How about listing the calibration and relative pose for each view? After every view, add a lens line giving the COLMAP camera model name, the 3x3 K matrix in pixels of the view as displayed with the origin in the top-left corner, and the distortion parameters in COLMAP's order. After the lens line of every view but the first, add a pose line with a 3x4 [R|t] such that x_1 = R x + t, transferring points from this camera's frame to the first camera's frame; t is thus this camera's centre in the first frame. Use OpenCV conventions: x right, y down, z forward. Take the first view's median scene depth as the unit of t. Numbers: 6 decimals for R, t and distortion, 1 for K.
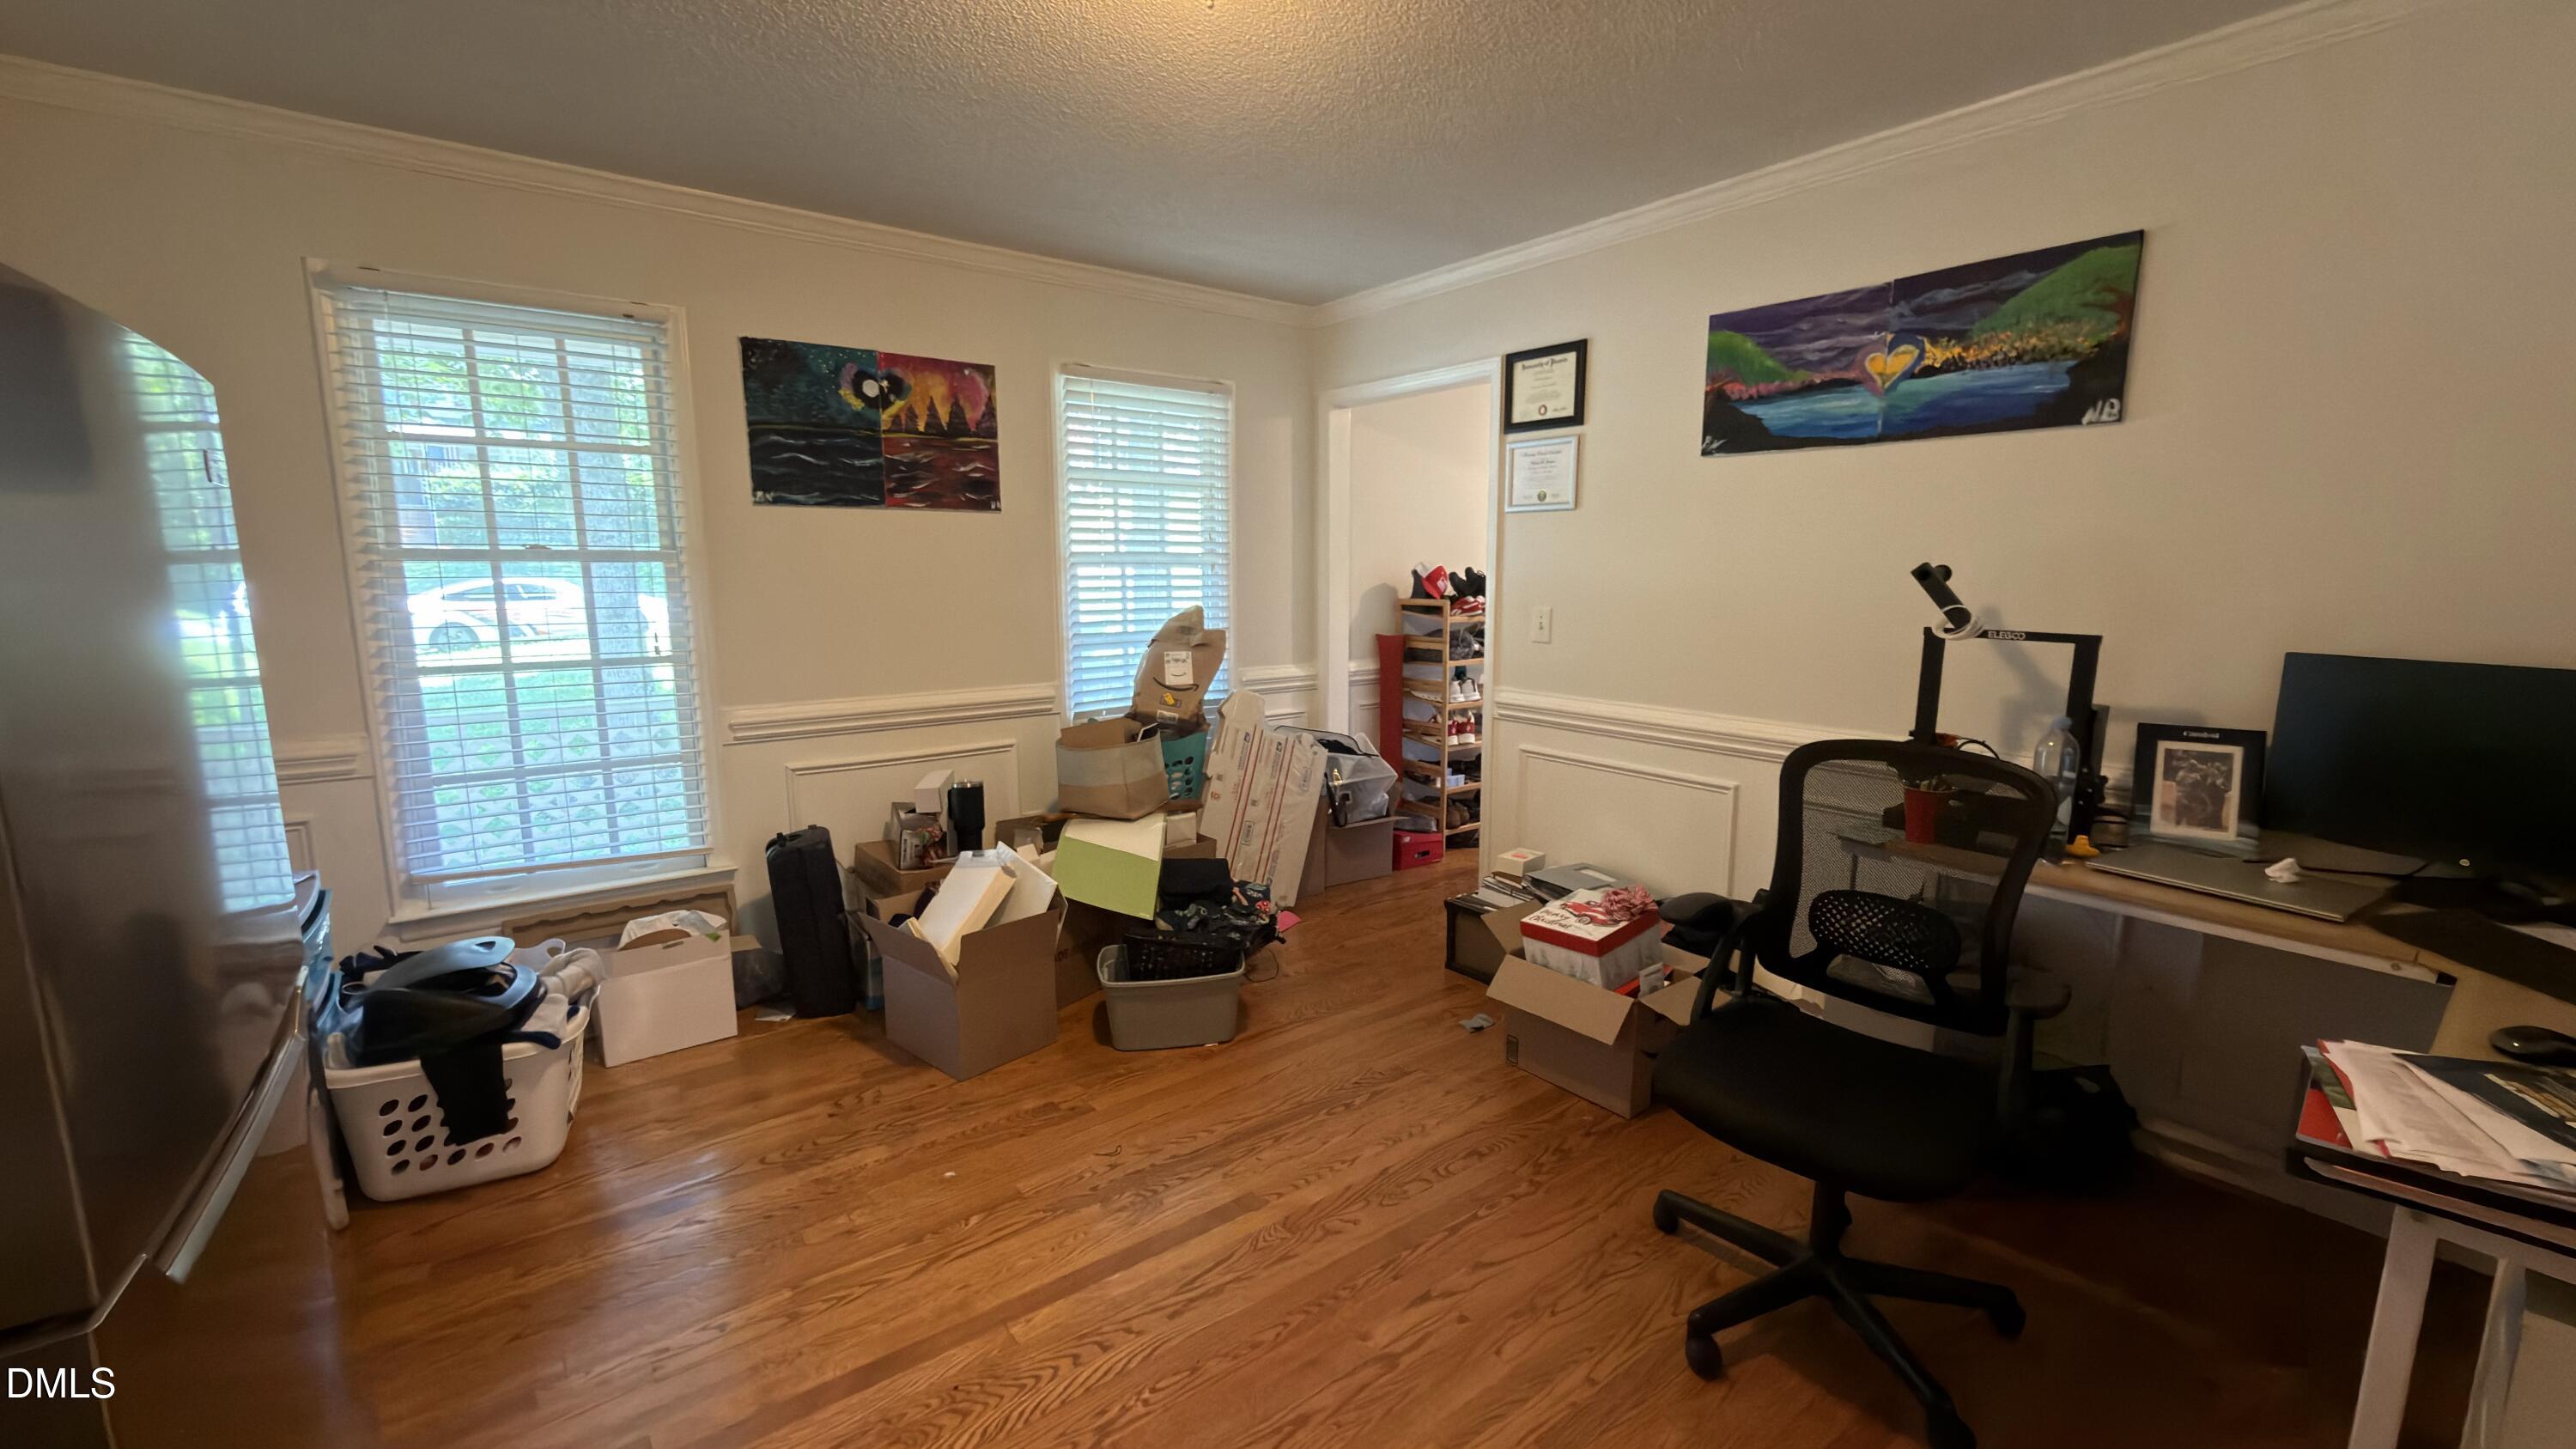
lens RADIAL K [[1031.6, 0, 1281.9], [0, 1031.6, 736.4], [0, 0, 1]] dist [0.001234, 0.000002]
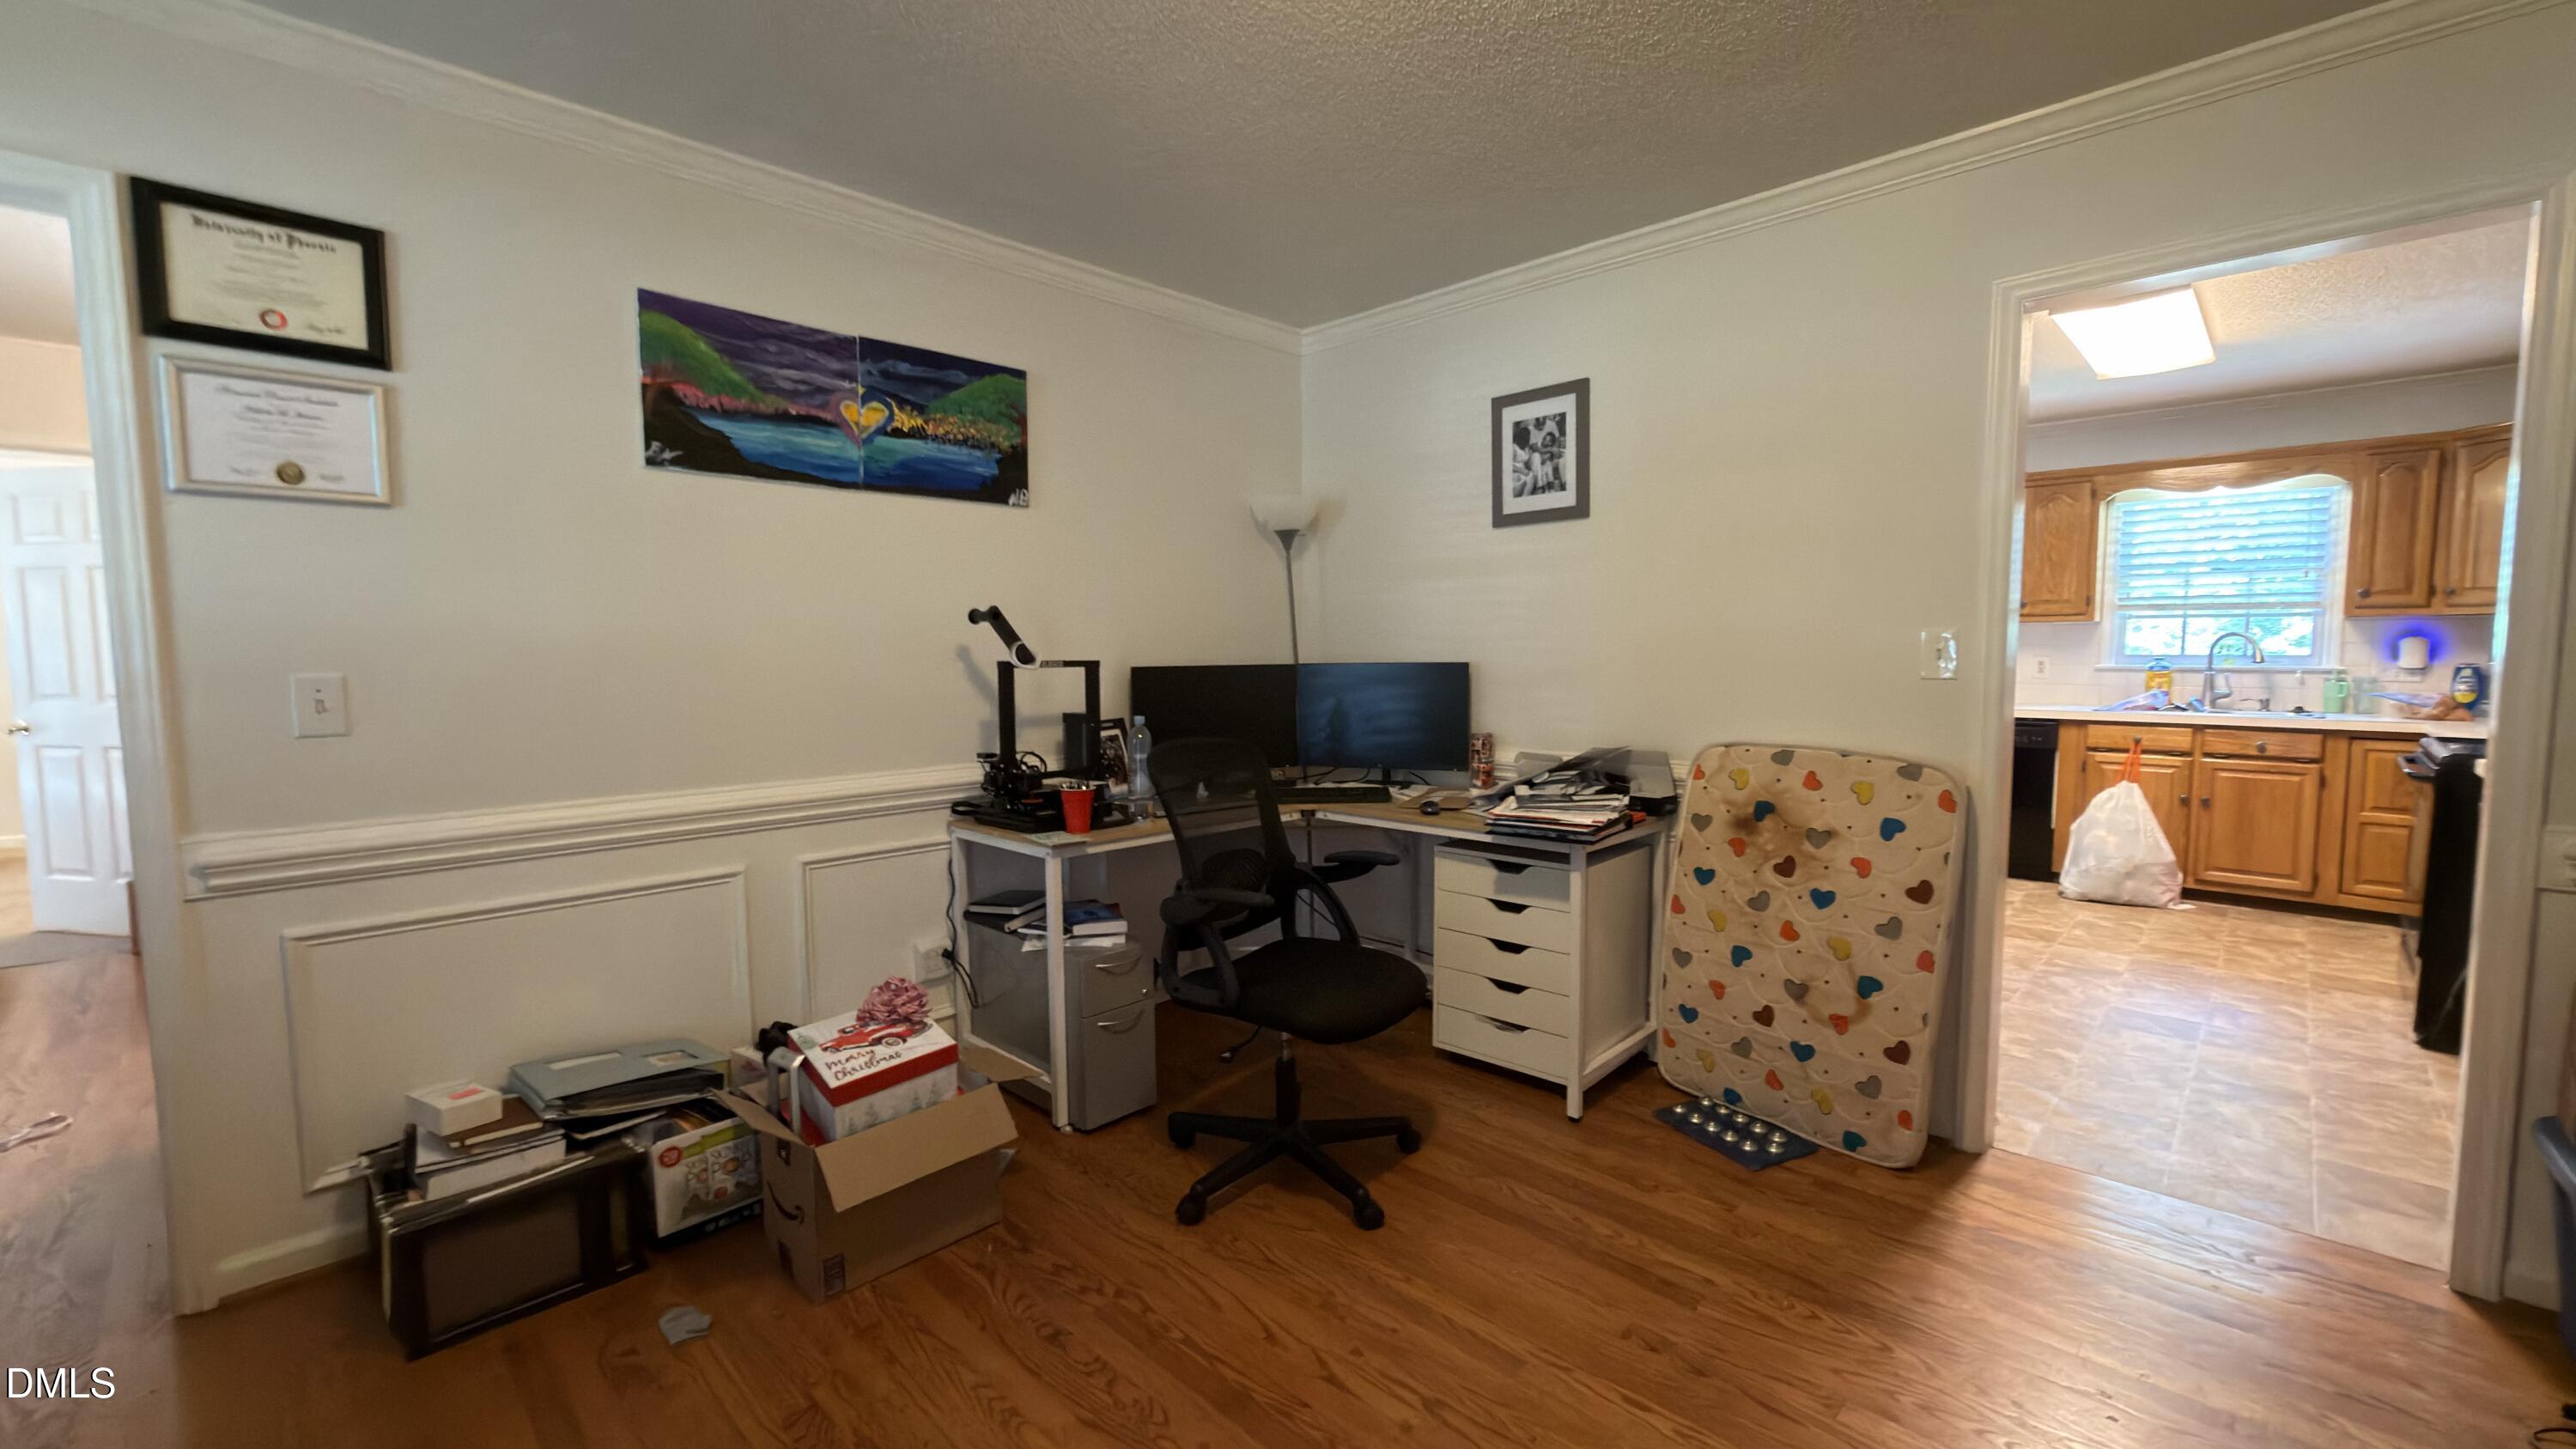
lens RADIAL K [[1031.6, 0, 1295.8], [0, 1031.6, 724.4], [0, 0, 1]] dist [0.001234, 0.000002]
pose [[-0.151483, -0.080740, 0.985157, -0.525892], [0.165322, 0.980550, 0.105783, -0.095337], [-0.974536, 0.178893, -0.135189, 0.776384]]
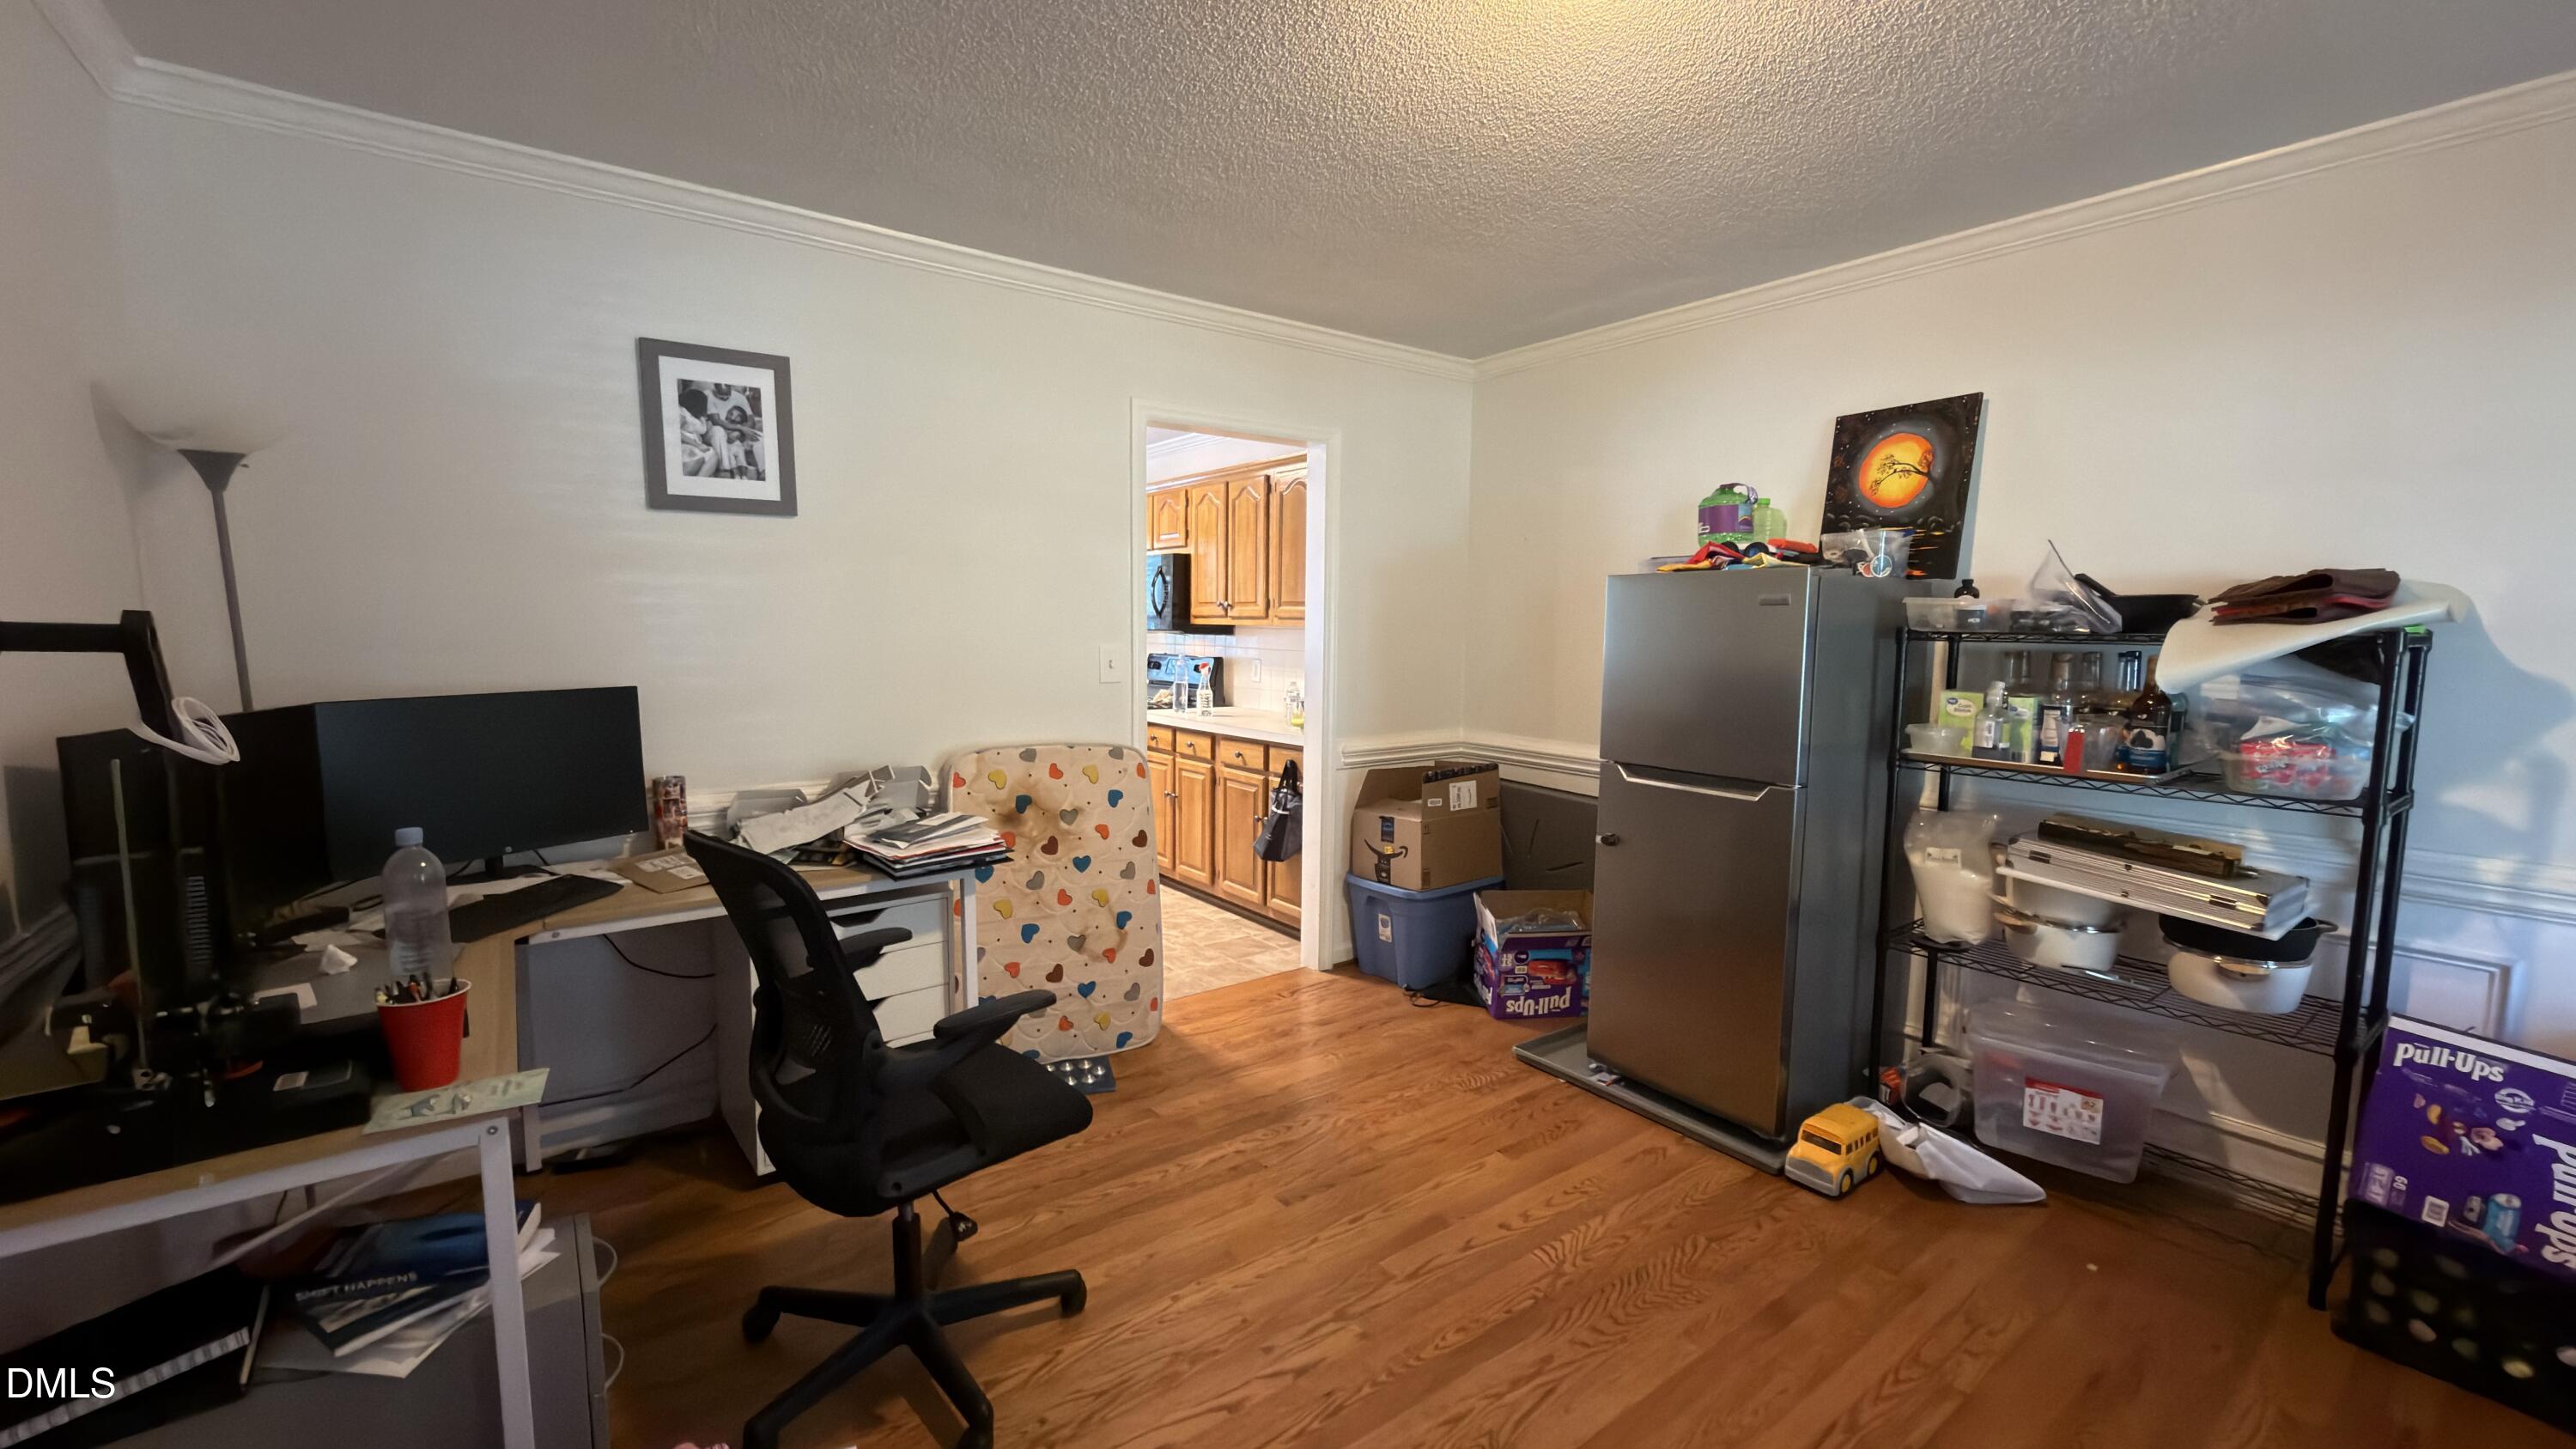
lens RADIAL K [[1031.6, 0, 1280.7], [0, 1031.6, 722.6], [0, 0, 1]] dist [0.001234, 0.000002]
pose [[-0.999841, -0.015030, 0.009631, 0.116445], [-0.012043, 0.966194, 0.257535, -0.224367], [-0.013176, 0.257378, -0.966221, 1.321048]]
